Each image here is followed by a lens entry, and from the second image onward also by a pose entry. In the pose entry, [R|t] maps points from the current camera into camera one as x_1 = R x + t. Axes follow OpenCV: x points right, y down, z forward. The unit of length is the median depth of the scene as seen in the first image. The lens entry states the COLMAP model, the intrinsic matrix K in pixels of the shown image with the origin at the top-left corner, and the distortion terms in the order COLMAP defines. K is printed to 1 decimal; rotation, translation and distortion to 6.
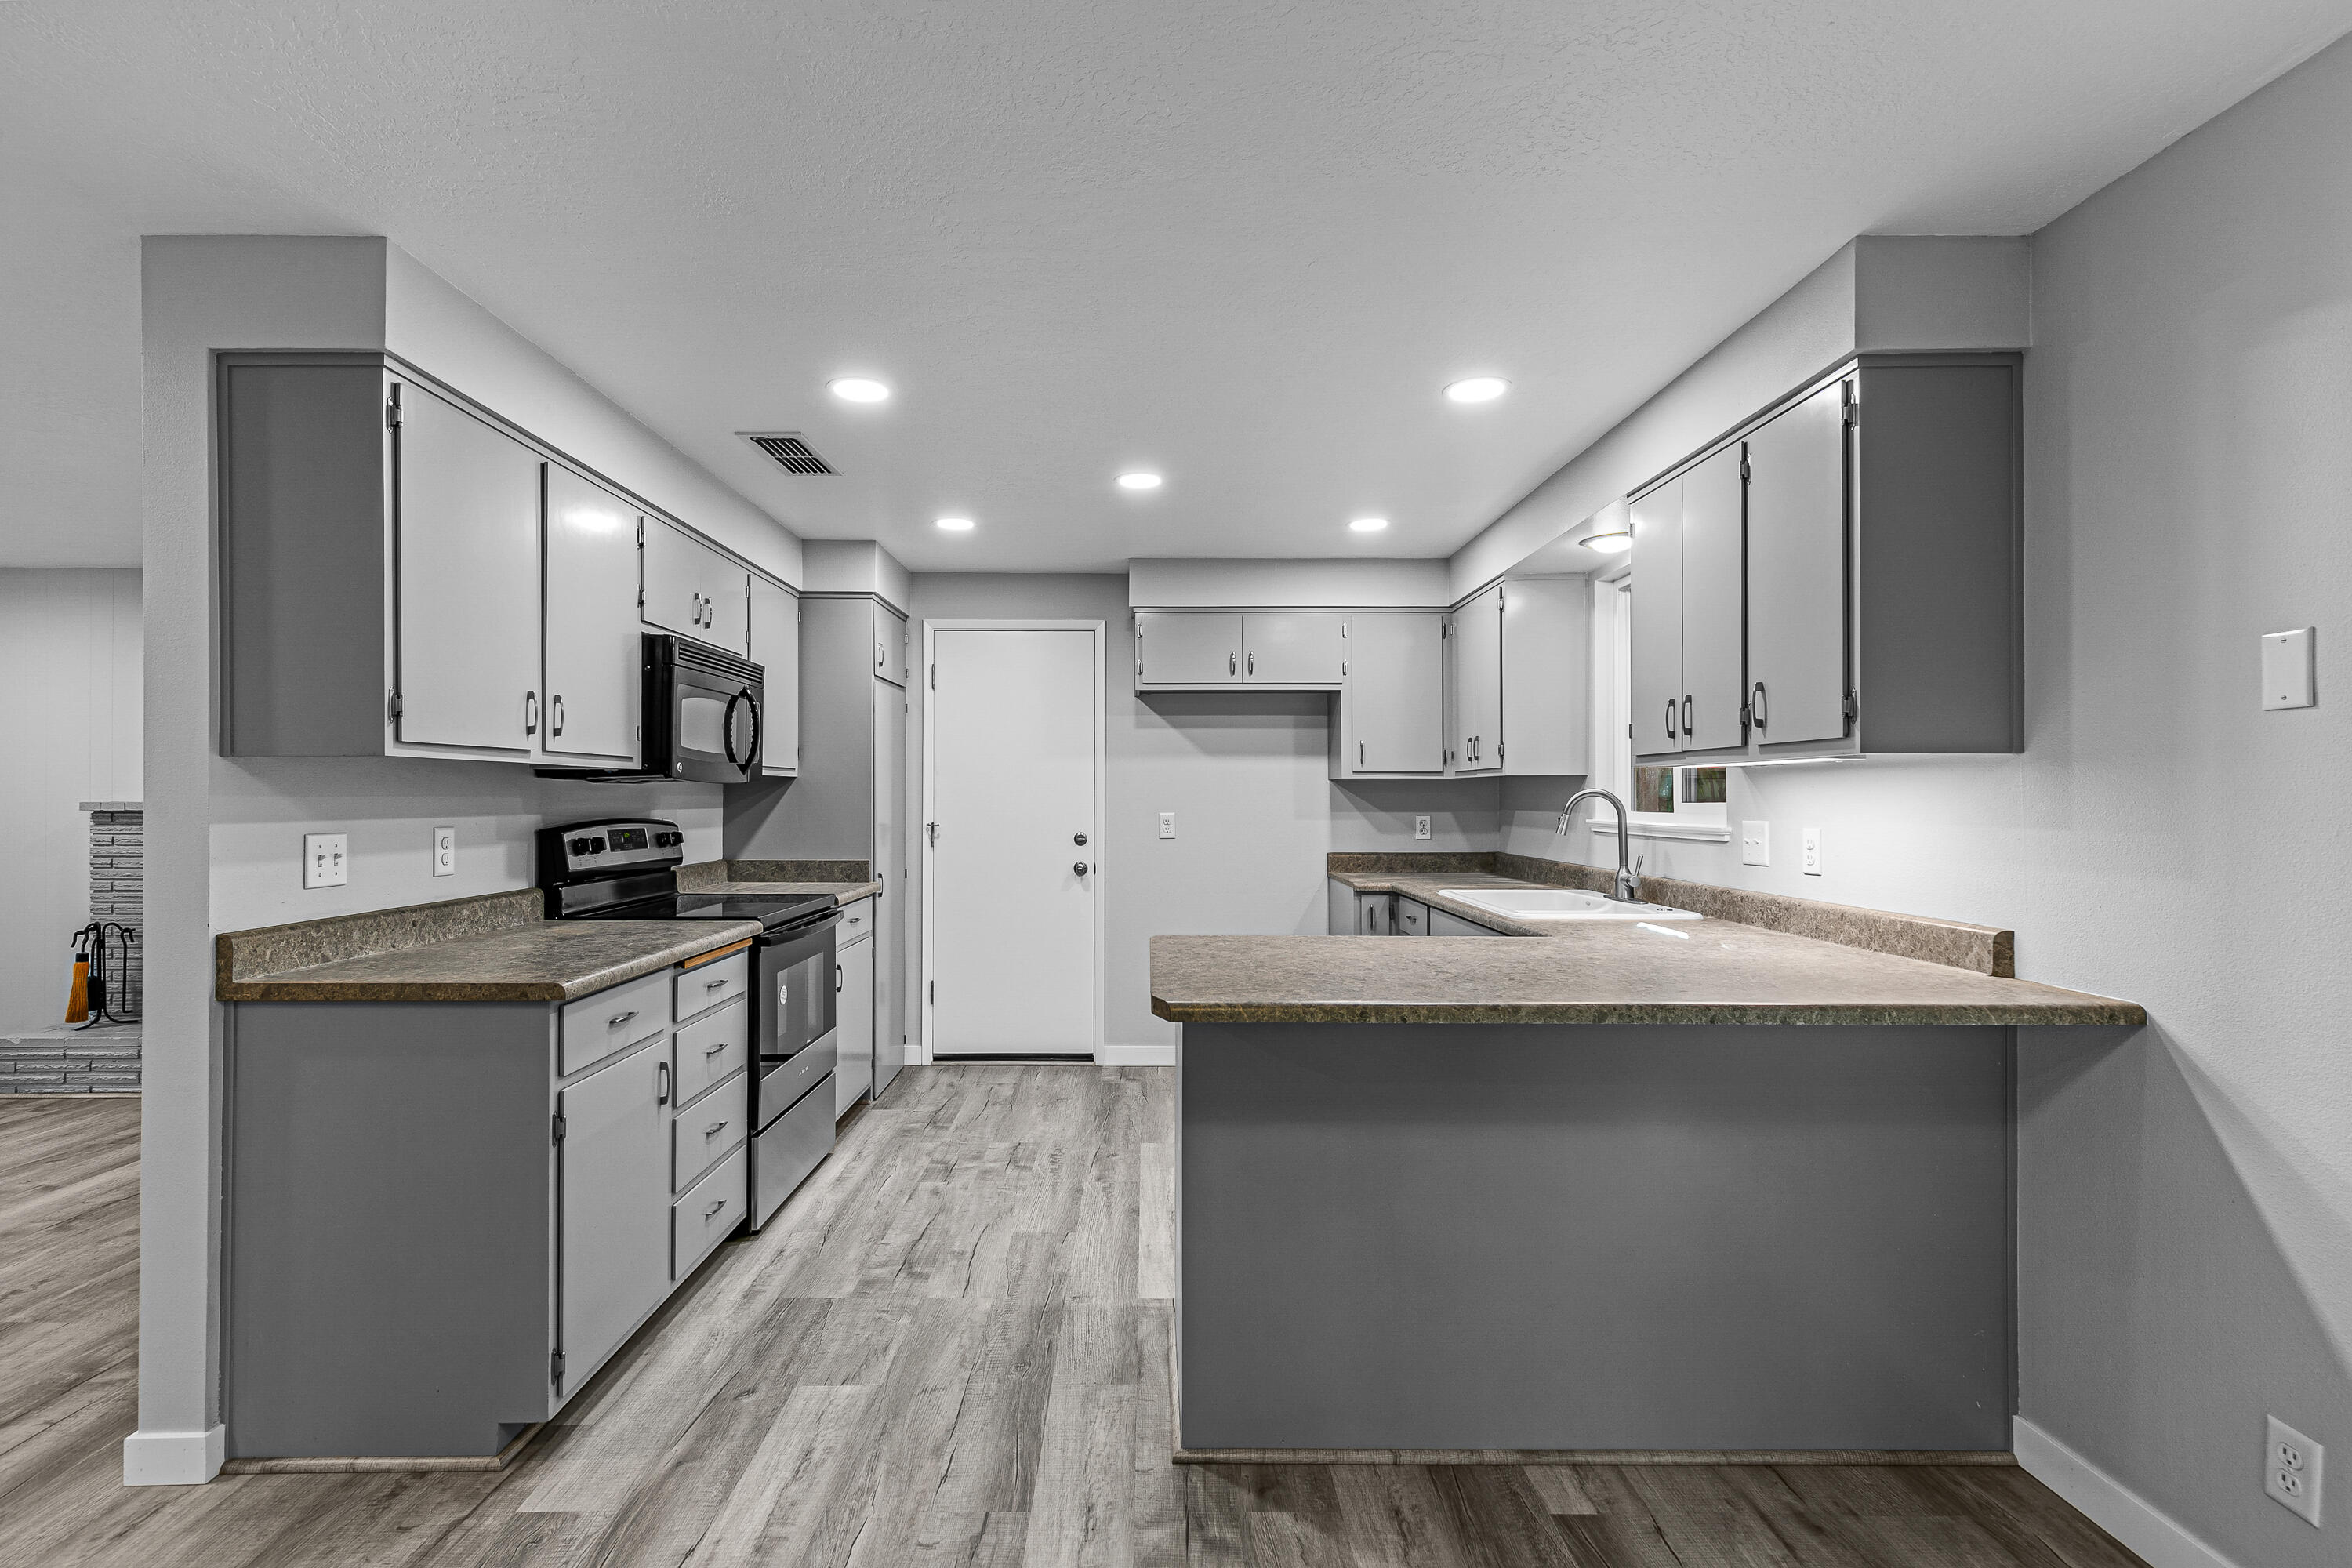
lens RADIAL K [[1082.8, 0, 1145.2], [0, 1082.8, 787.7], [0, 0, 1]] dist [0.013267, -0.003200]
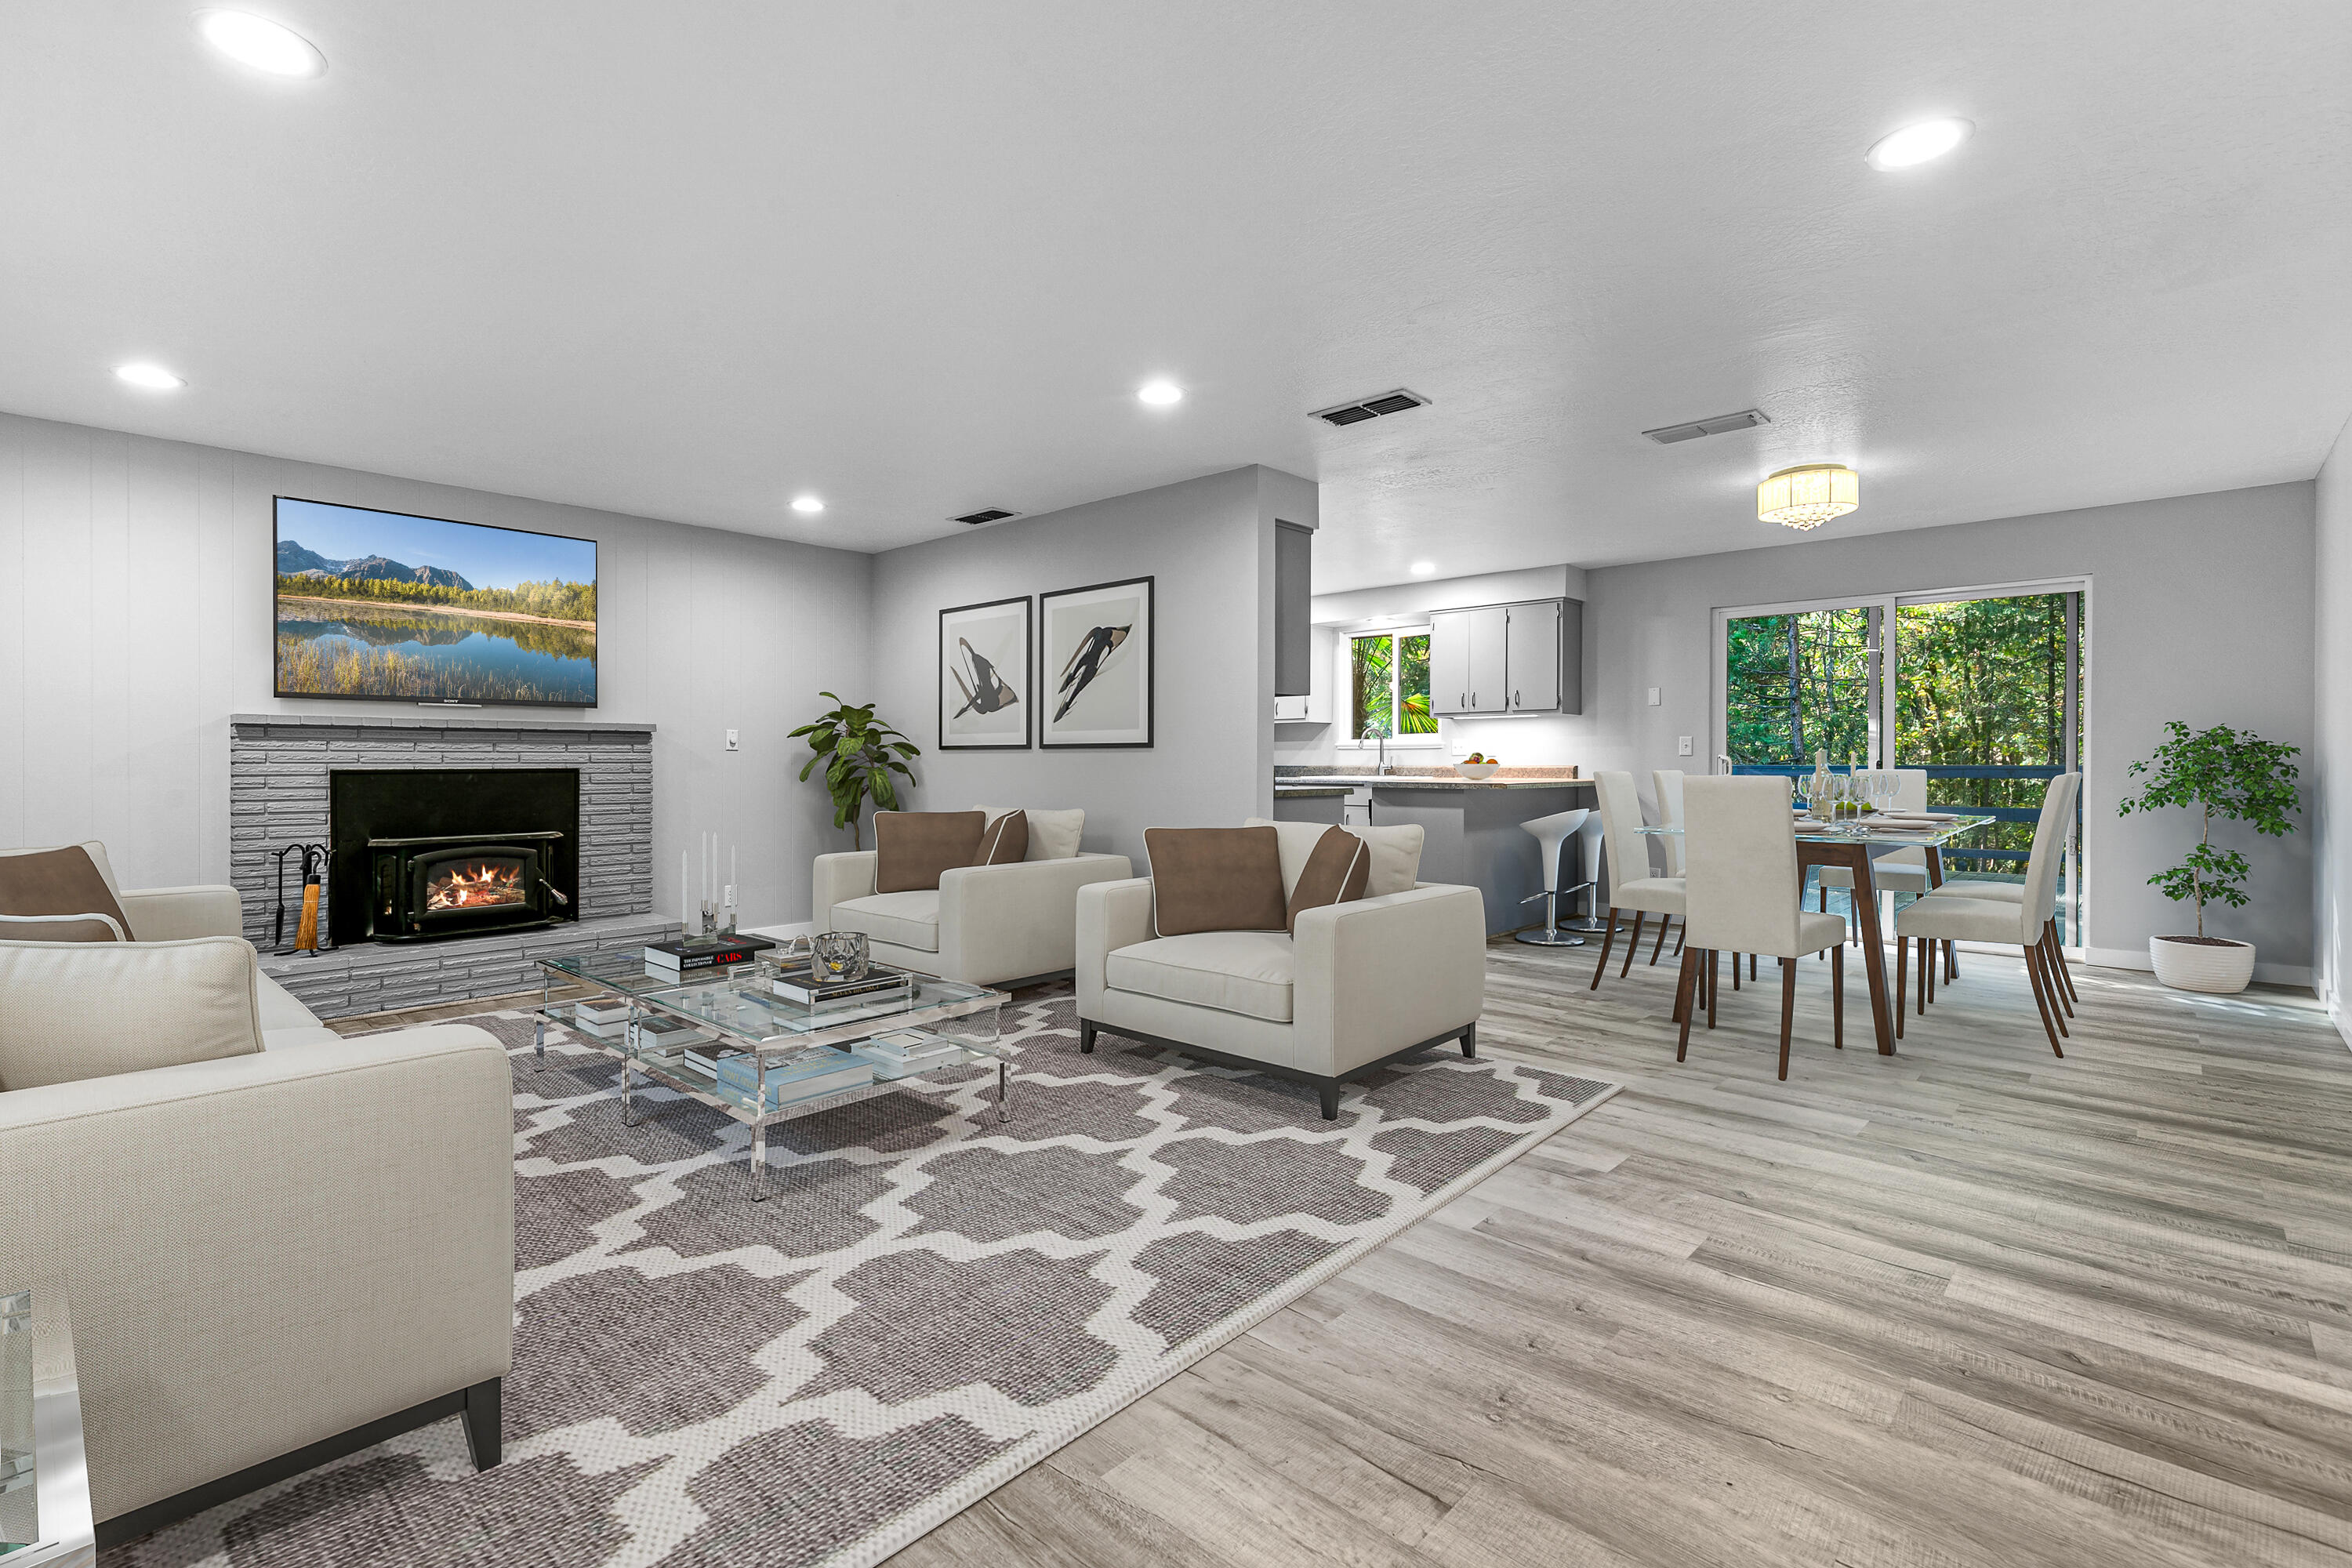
lens RADIAL K [[1082.8, 0, 1191.1], [0, 1082.8, 766.2], [0, 0, 1]] dist [0.013267, -0.003200]
pose [[0.671758, -0.004421, 0.740758, -1.953573], [-0.003769, 0.999949, 0.009387, 0.078152], [-0.740761, -0.009098, 0.671707, -0.311967]]
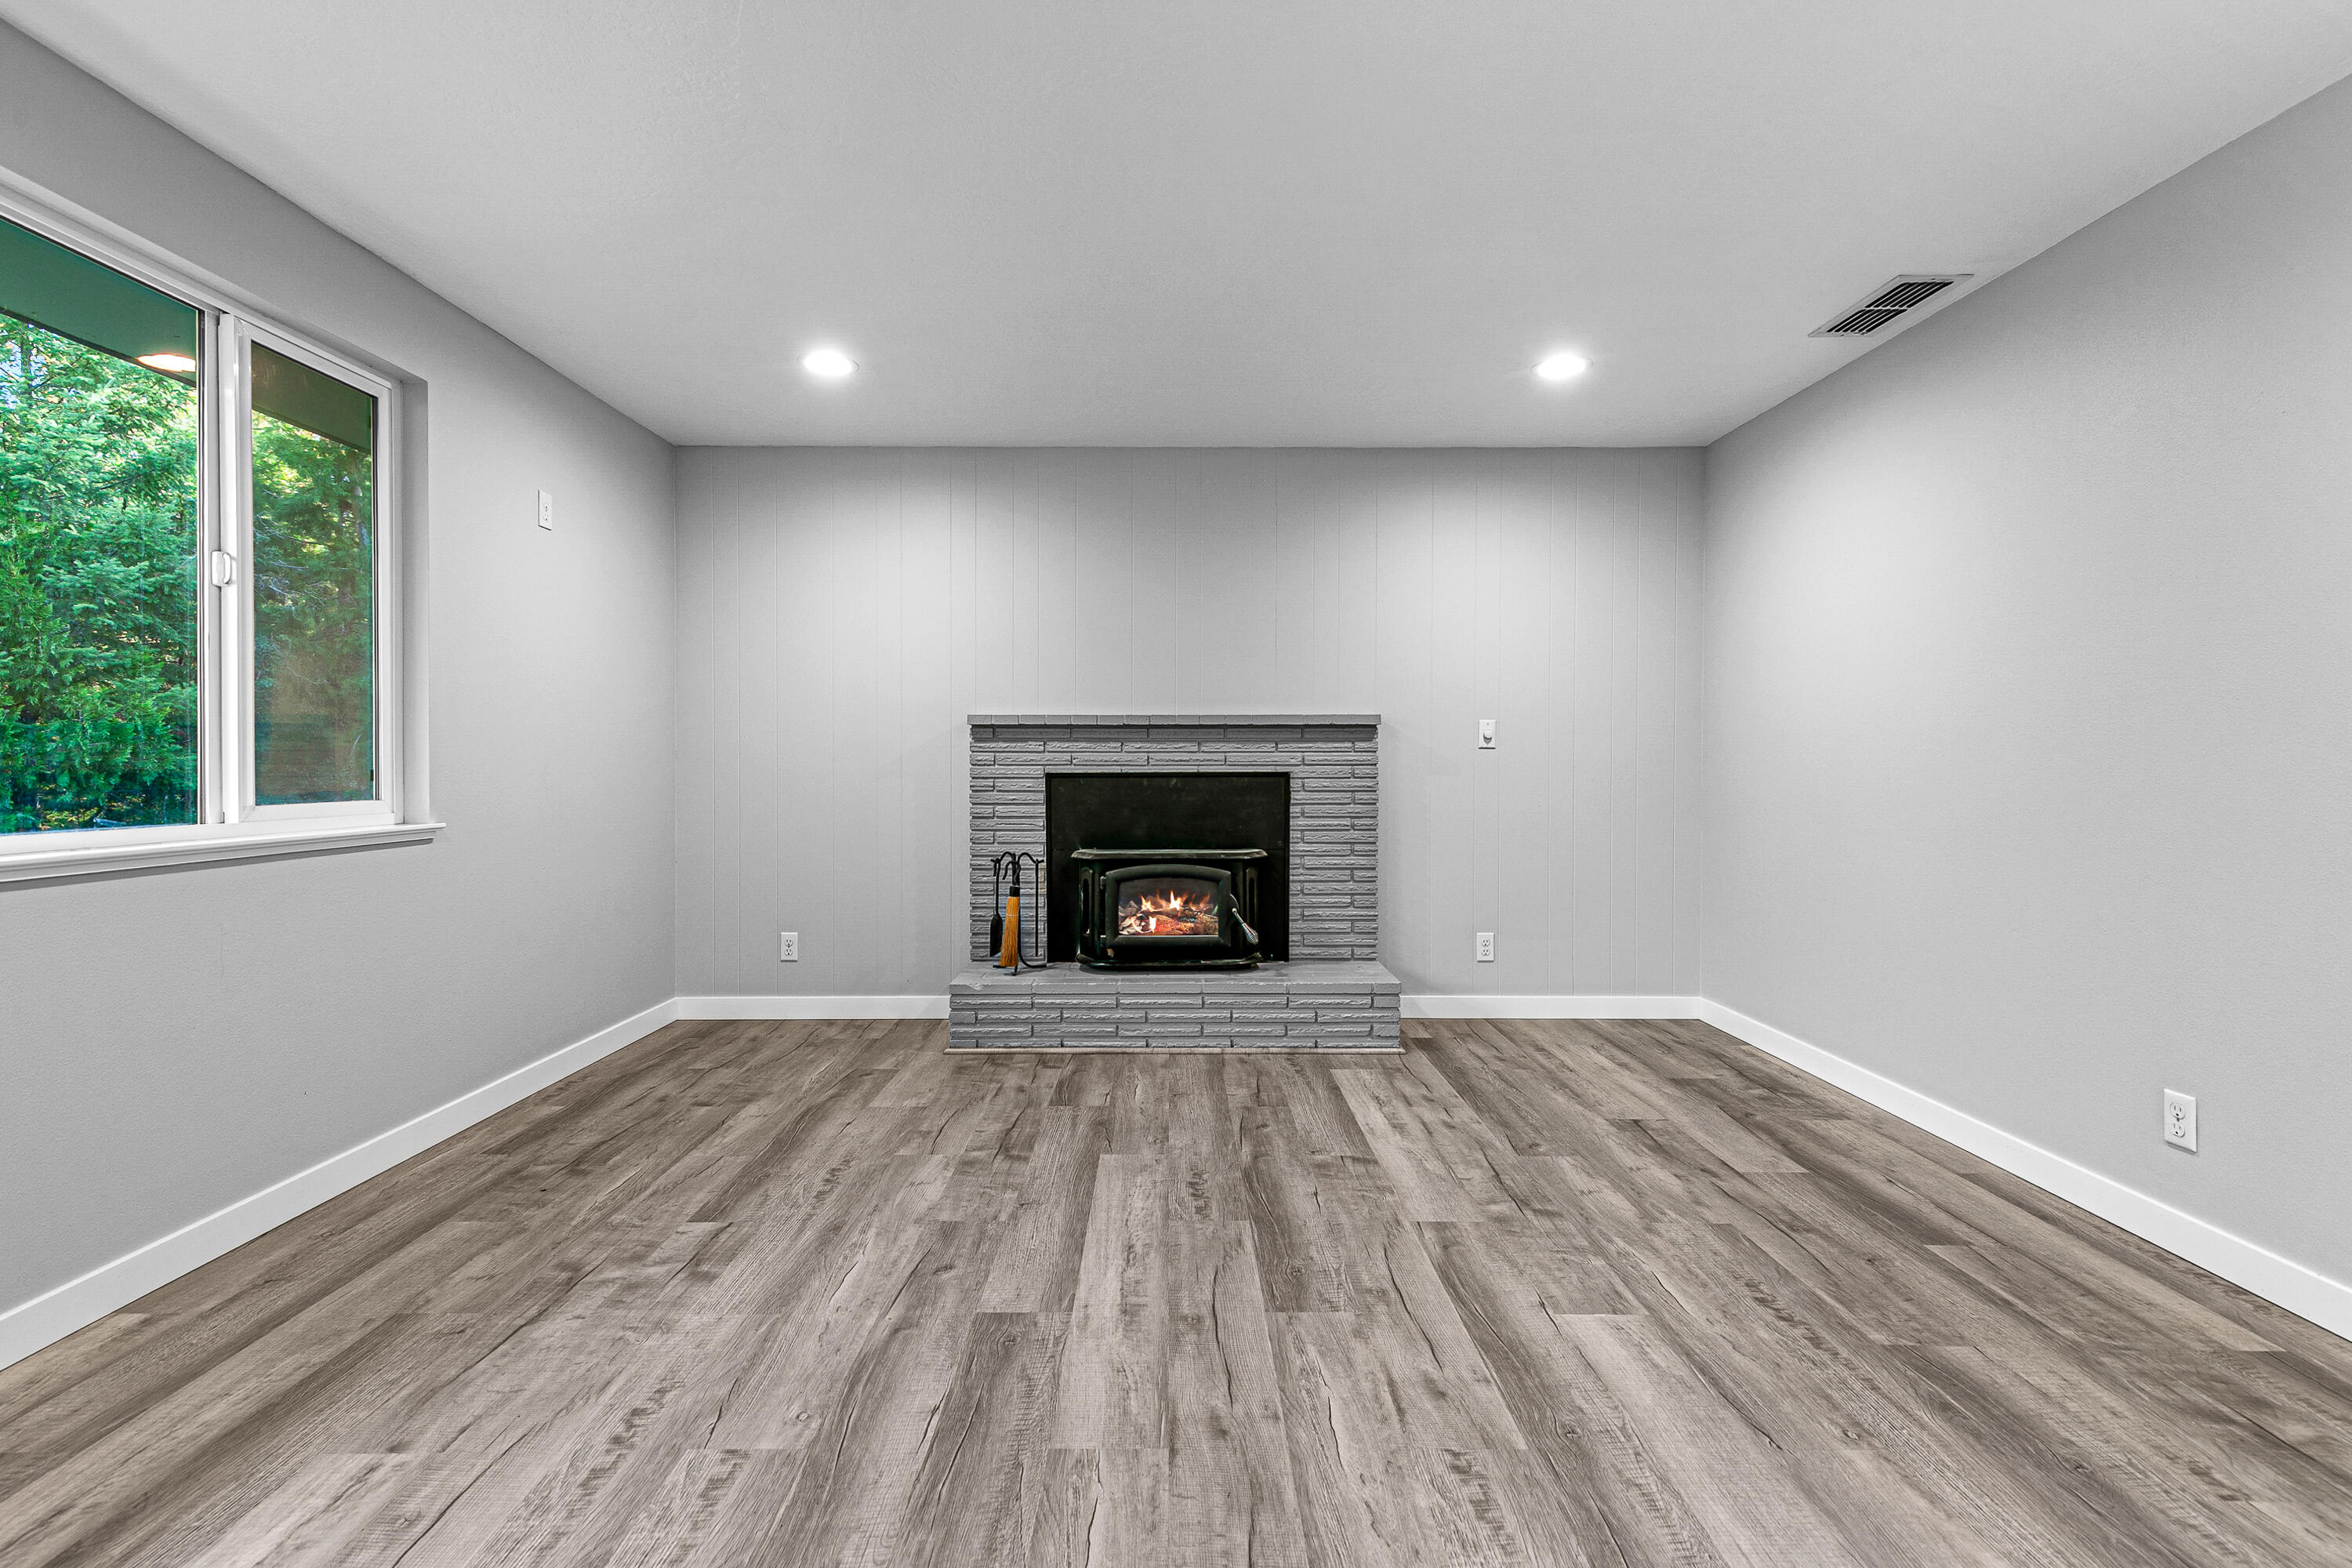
lens RADIAL K [[1082.8, 0, 1200.8], [0, 1082.8, 764.6], [0, 0, 1]] dist [0.013267, -0.003200]
pose [[0.999939, -0.001355, 0.011004, -1.406253], [0.001278, 0.999975, 0.006969, 0.083040], [-0.011013, -0.006955, 0.999915, 0.244008]]
